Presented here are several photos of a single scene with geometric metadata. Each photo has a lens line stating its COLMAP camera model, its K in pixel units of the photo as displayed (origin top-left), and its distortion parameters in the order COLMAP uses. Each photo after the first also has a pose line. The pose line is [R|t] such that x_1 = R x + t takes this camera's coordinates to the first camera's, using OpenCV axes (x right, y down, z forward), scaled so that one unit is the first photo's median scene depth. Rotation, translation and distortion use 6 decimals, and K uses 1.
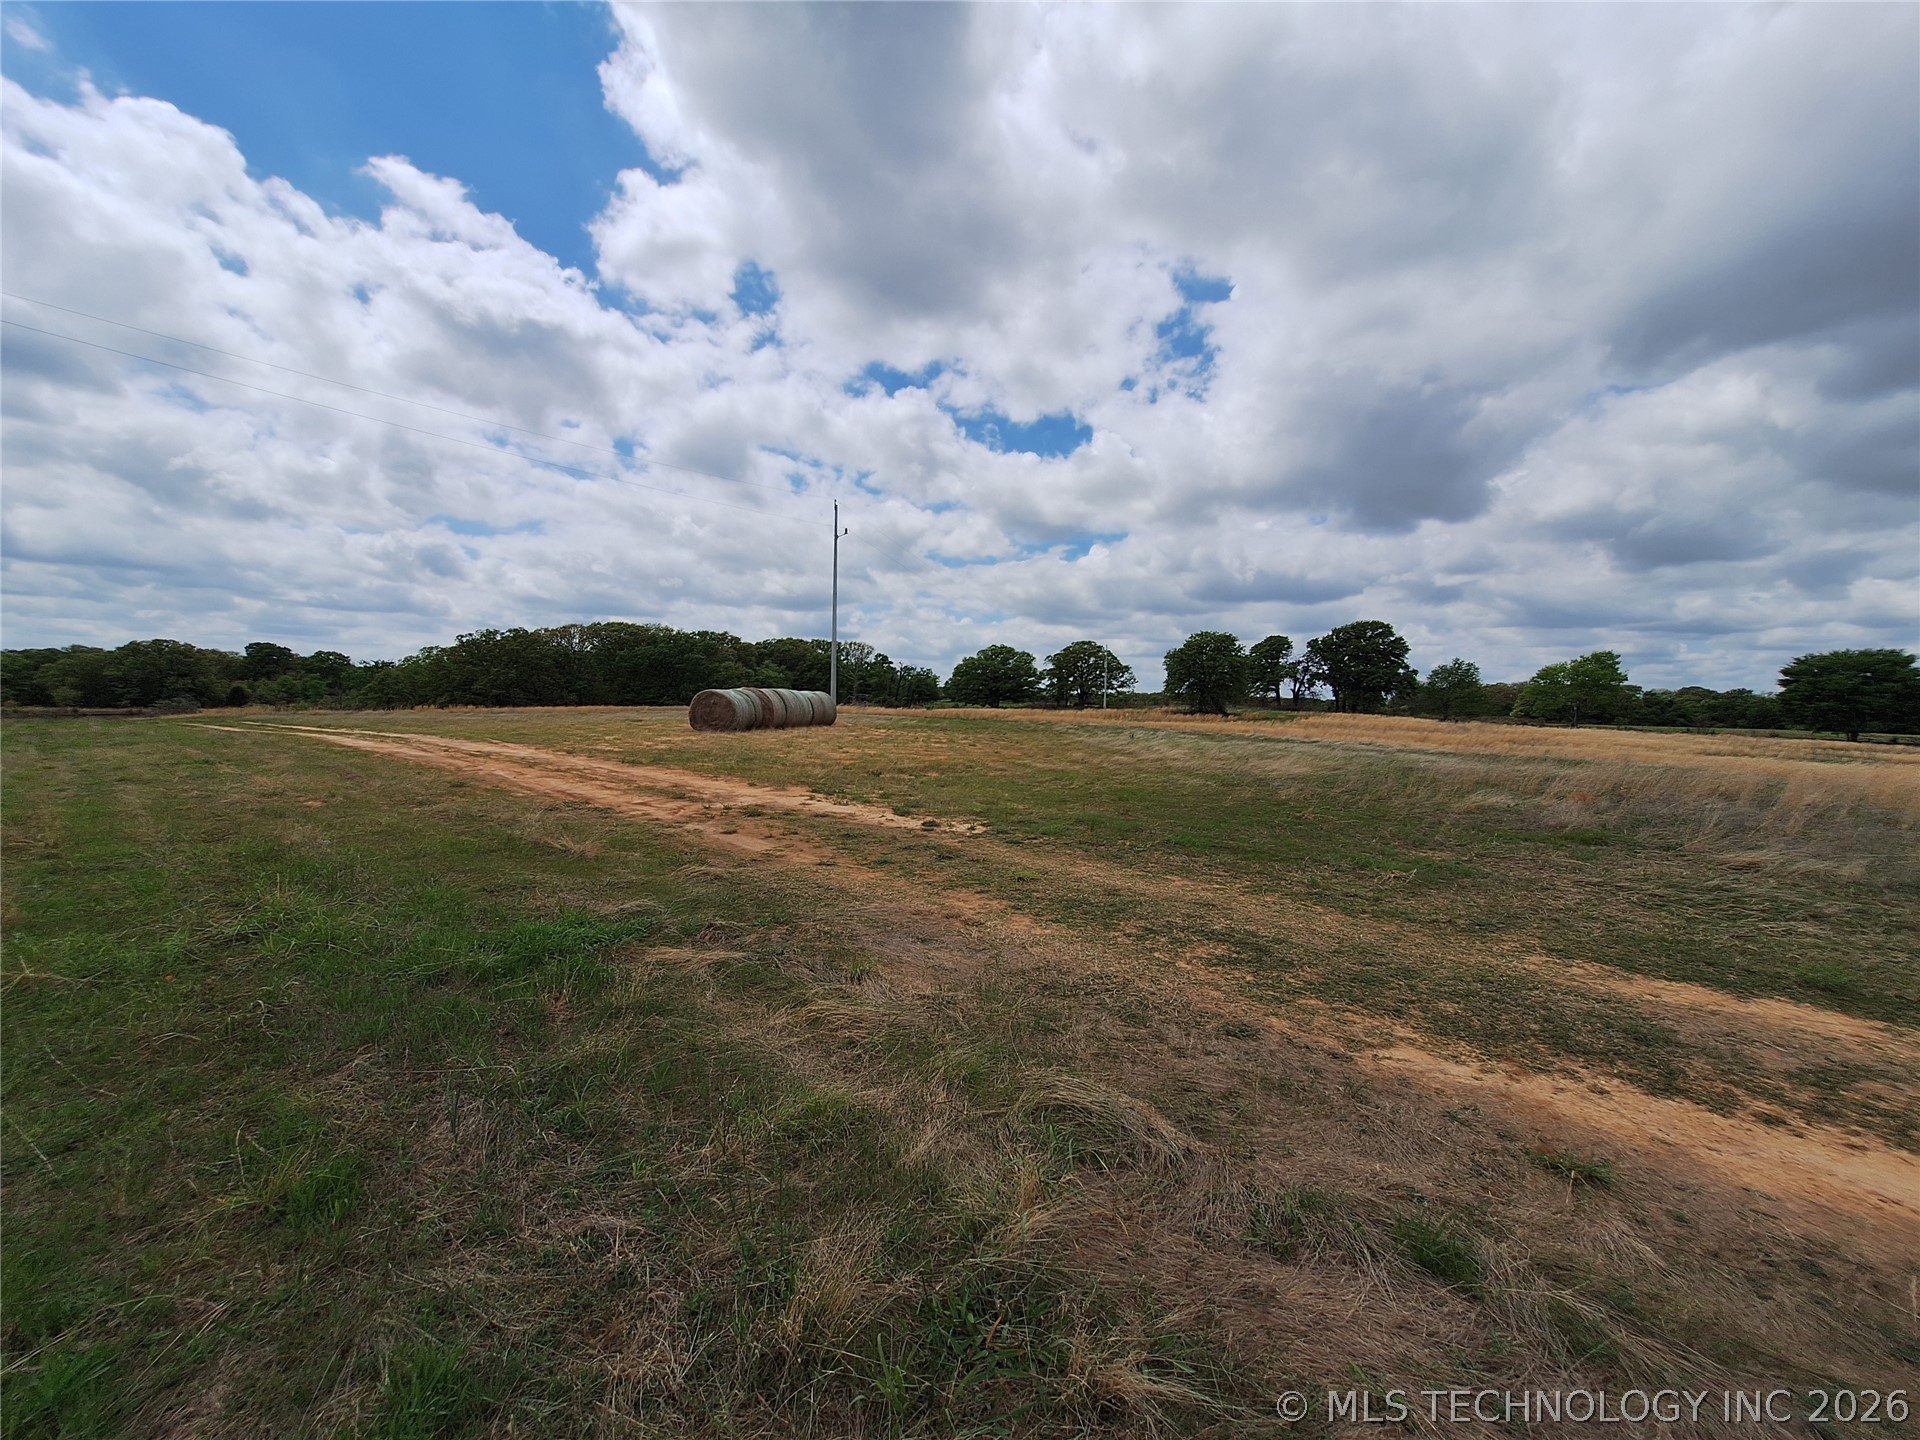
lens RADIAL K [[684.7, 0, 960.0], [0, 684.7, 720.0], [0, 0, 1]] dist [-0.035102, 0.000042]
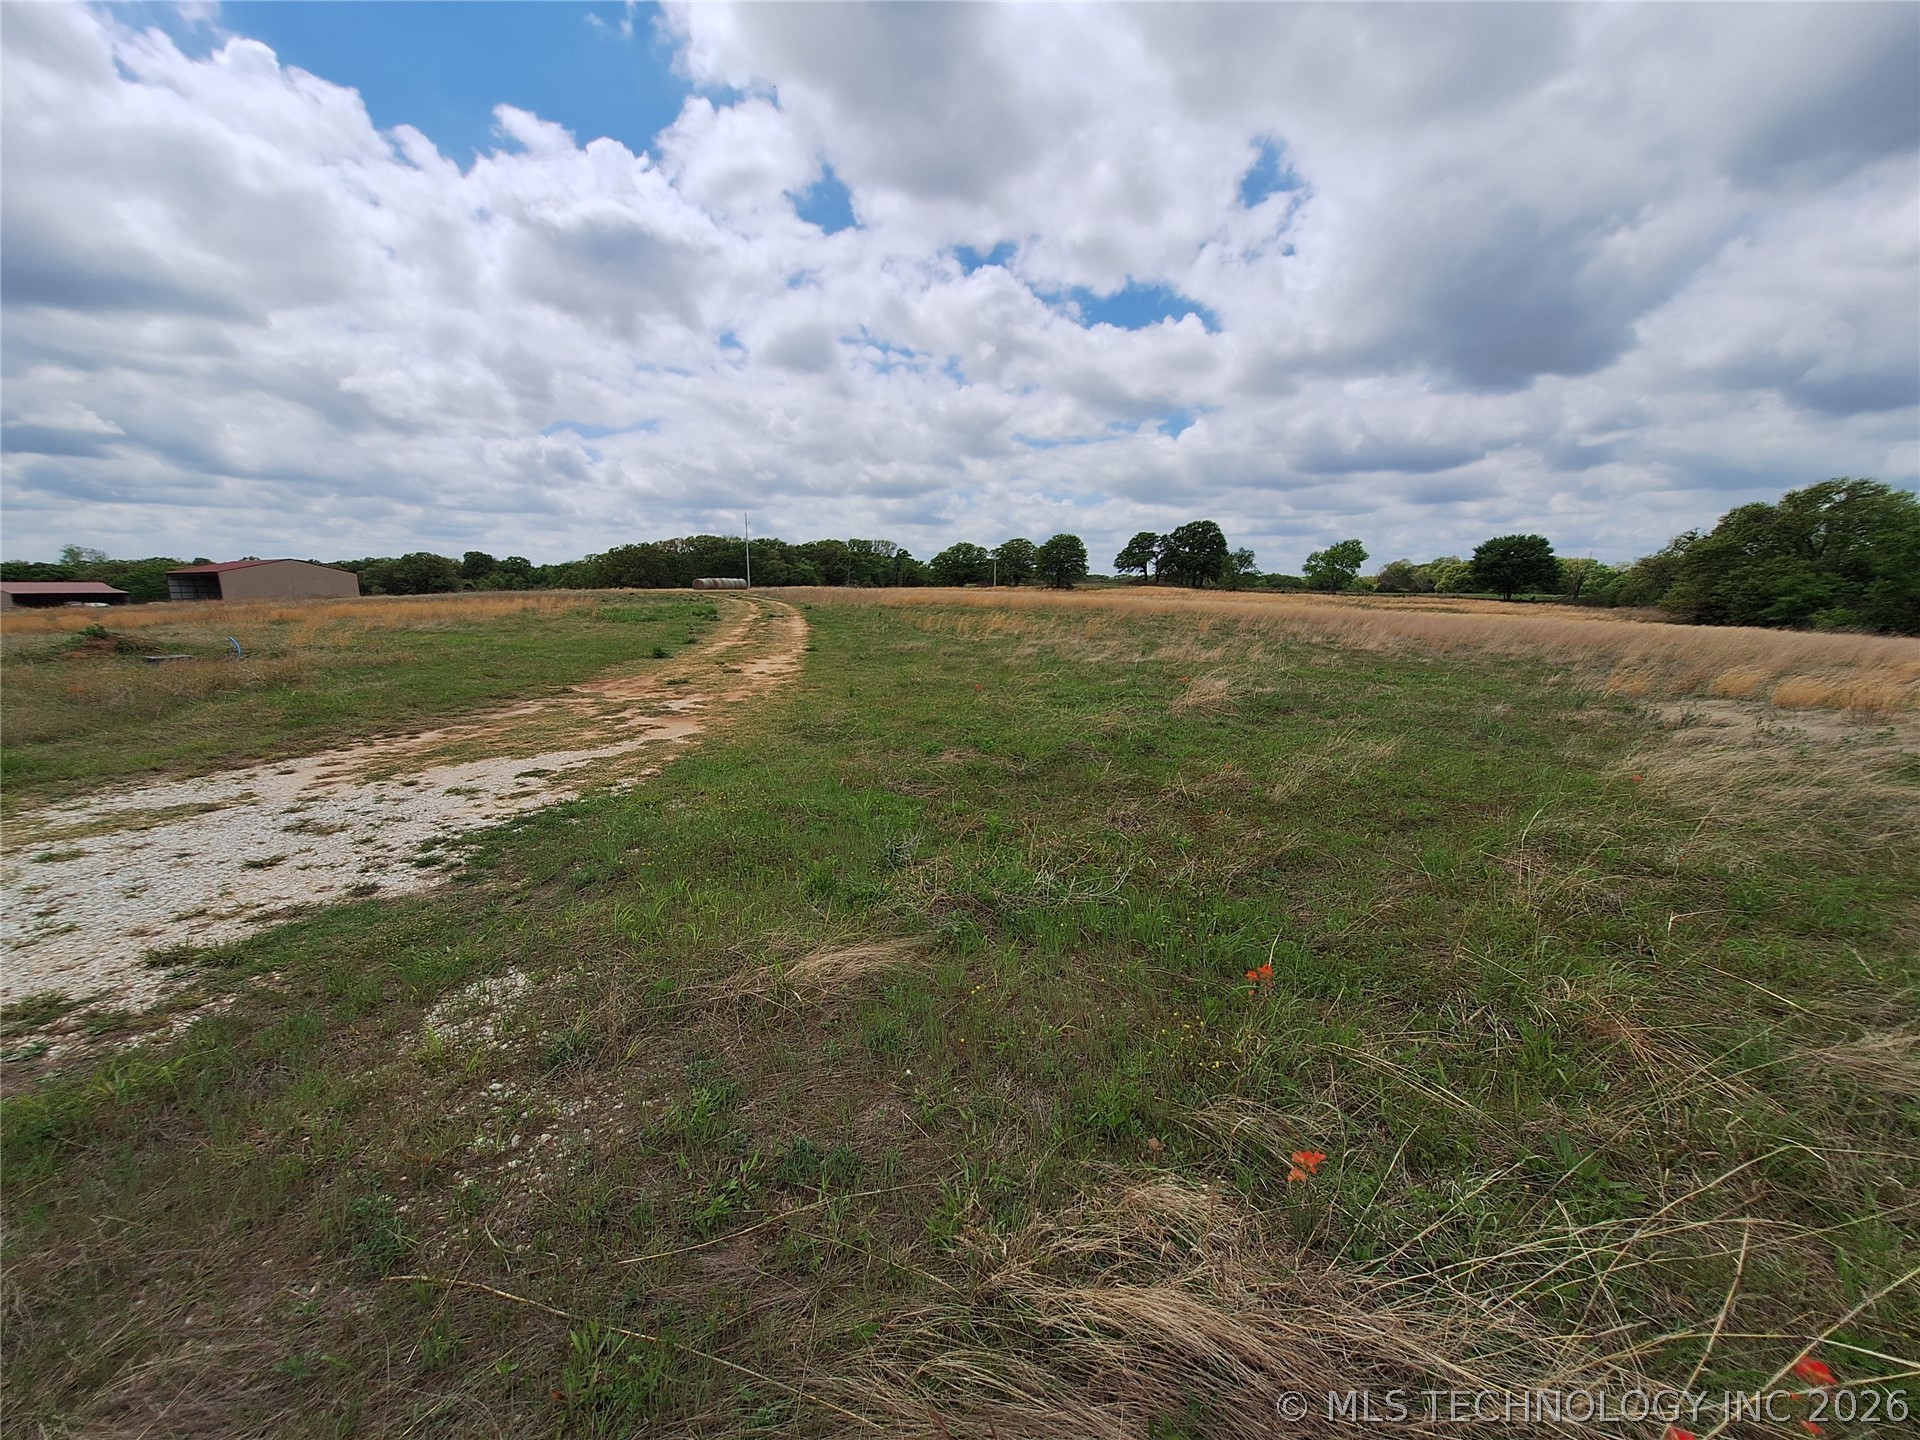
lens RADIAL K [[741.7, 0, 982.4], [0, 741.7, 731.6], [0, 0, 1]] dist [-0.002566, -0.004569]
pose [[0.987616, 0.013617, -0.156300, 0.114947], [0.011581, 0.987182, 0.159180, 0.010068], [0.156464, -0.159019, 0.974798, -0.182911]]
